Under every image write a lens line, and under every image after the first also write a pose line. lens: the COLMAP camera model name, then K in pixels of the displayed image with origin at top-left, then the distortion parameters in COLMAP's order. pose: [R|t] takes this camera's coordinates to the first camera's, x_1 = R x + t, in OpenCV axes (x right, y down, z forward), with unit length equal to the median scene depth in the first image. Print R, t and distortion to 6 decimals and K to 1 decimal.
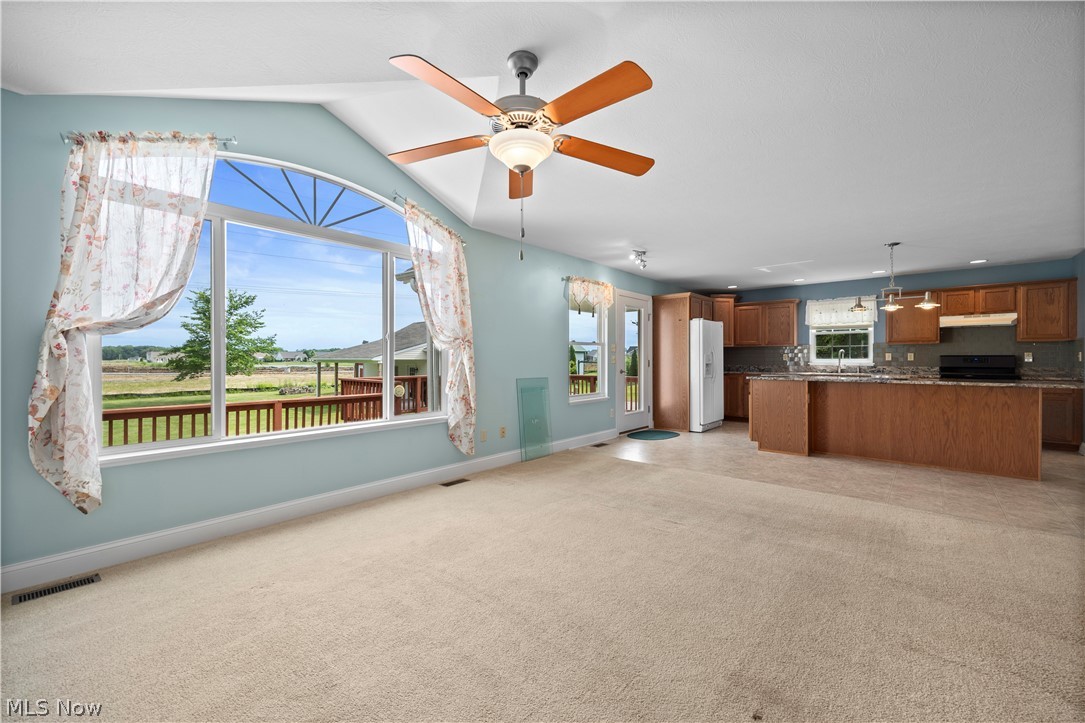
lens RADIAL K [[439.1, 0, 538.8], [0, 439.1, 360.4], [0, 0, 1]] dist [0.003599, 0.000254]
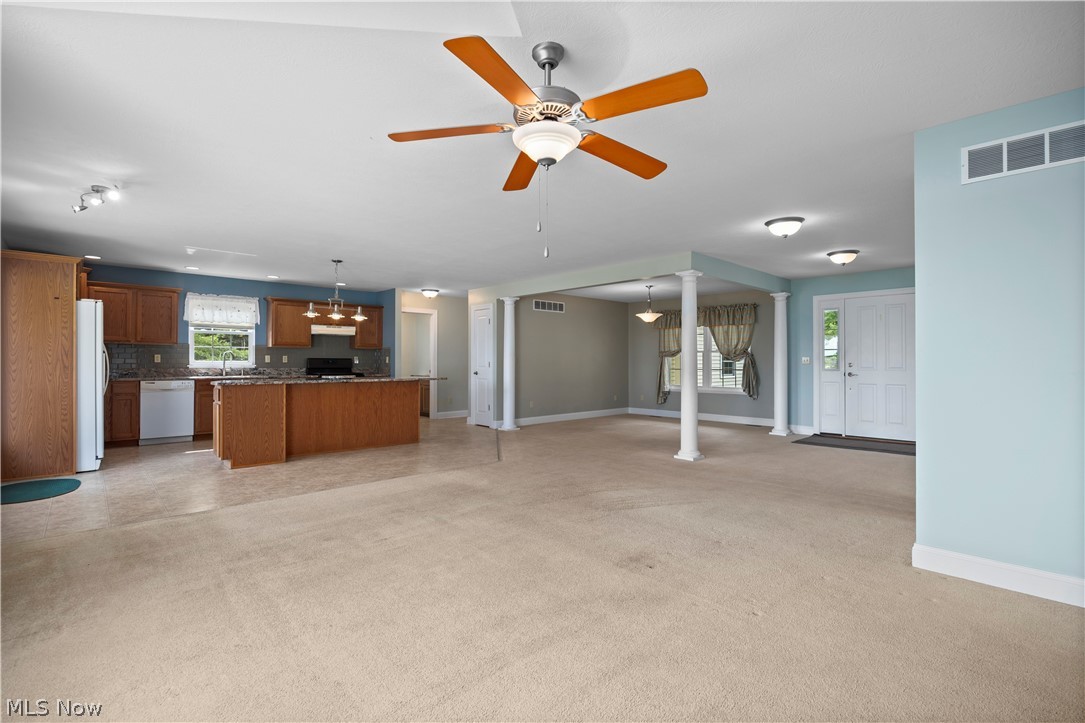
lens RADIAL K [[493.5, 0, 542.5], [0, 493.5, 361.5], [0, 0, 1]] dist [-0.016444, -0.000221]
pose [[0.094984, 0.000491, 0.995479, -0.339386], [-0.000062, 1.000000, -0.000487, -0.001812], [-0.995479, -0.000016, 0.094984, 0.282519]]
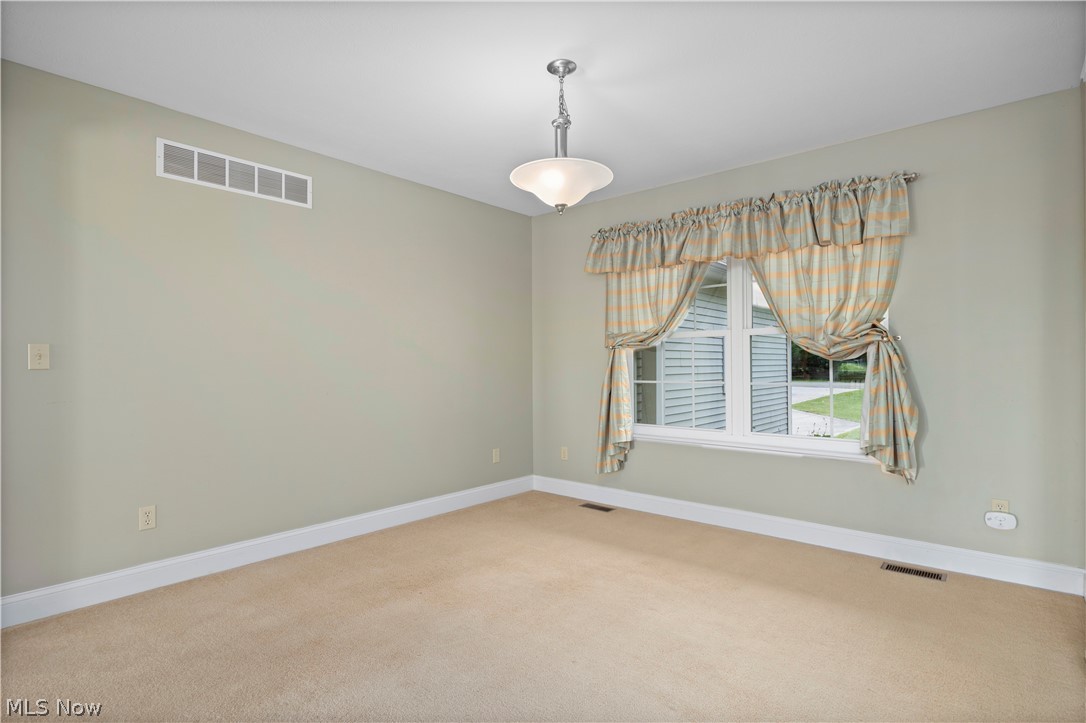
lens RADIAL K [[560.2, 0, 543.0], [0, 560.2, 361.5], [0, 0, 1]] dist [0.002115, 0.000182]
pose [[-0.012182, 0.007598, 0.999897, 0.655441], [0.001988, 0.999969, -0.007574, 0.003313], [-0.999924, 0.001895, -0.012197, 0.135682]]
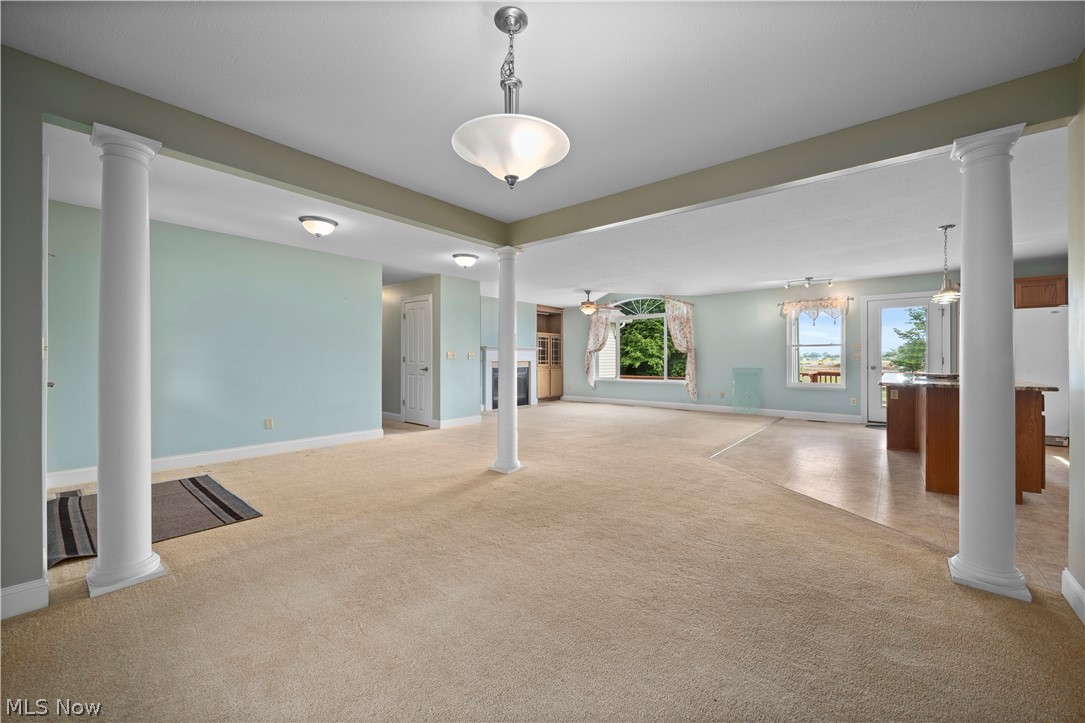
lens RADIAL K [[419.3, 0, 542.5], [0, 419.3, 361.5], [0, 0, 1]] dist [-0.000562, -0.000077]
pose [[0.022565, 0.007811, -0.999715, 1.335234], [-0.000770, 0.999969, 0.007795, 0.001431], [0.999745, 0.000594, 0.022570, 0.130695]]
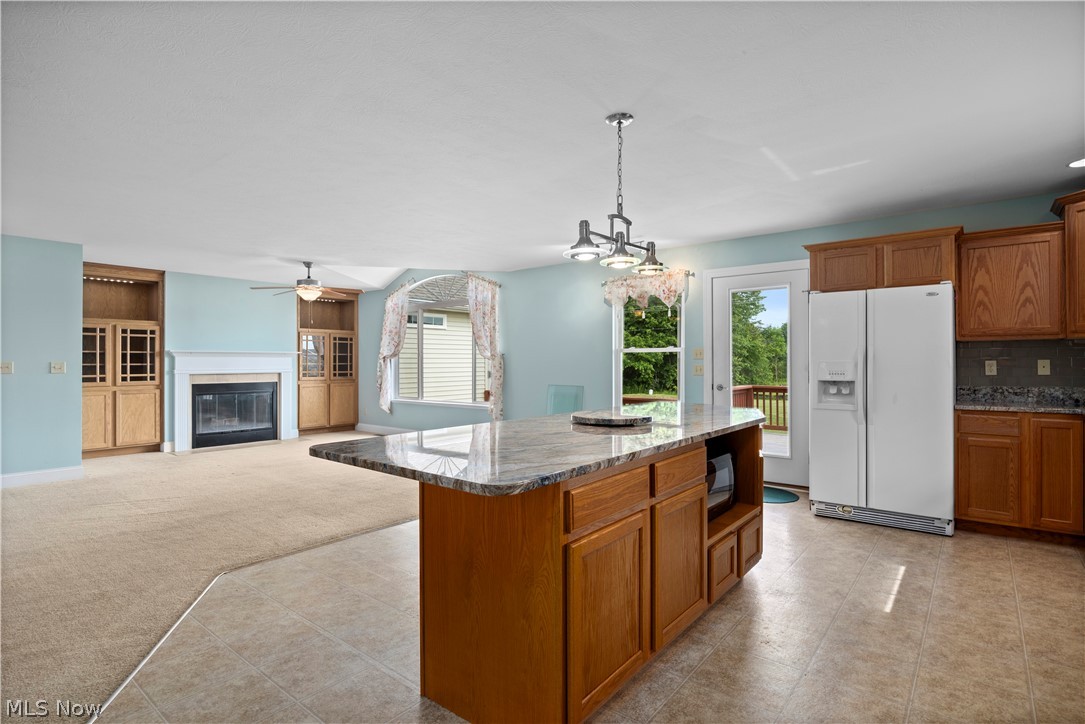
lens RADIAL K [[541.8, 0, 542.5], [0, 541.8, 362.0], [0, 0, 1]] dist [-0.001314, -0.000346]
pose [[0.041955, 0.001869, -0.999118, 1.096074], [-0.000027, 0.999998, 0.001870, -0.016774], [0.999119, -0.000052, 0.041955, 0.732931]]
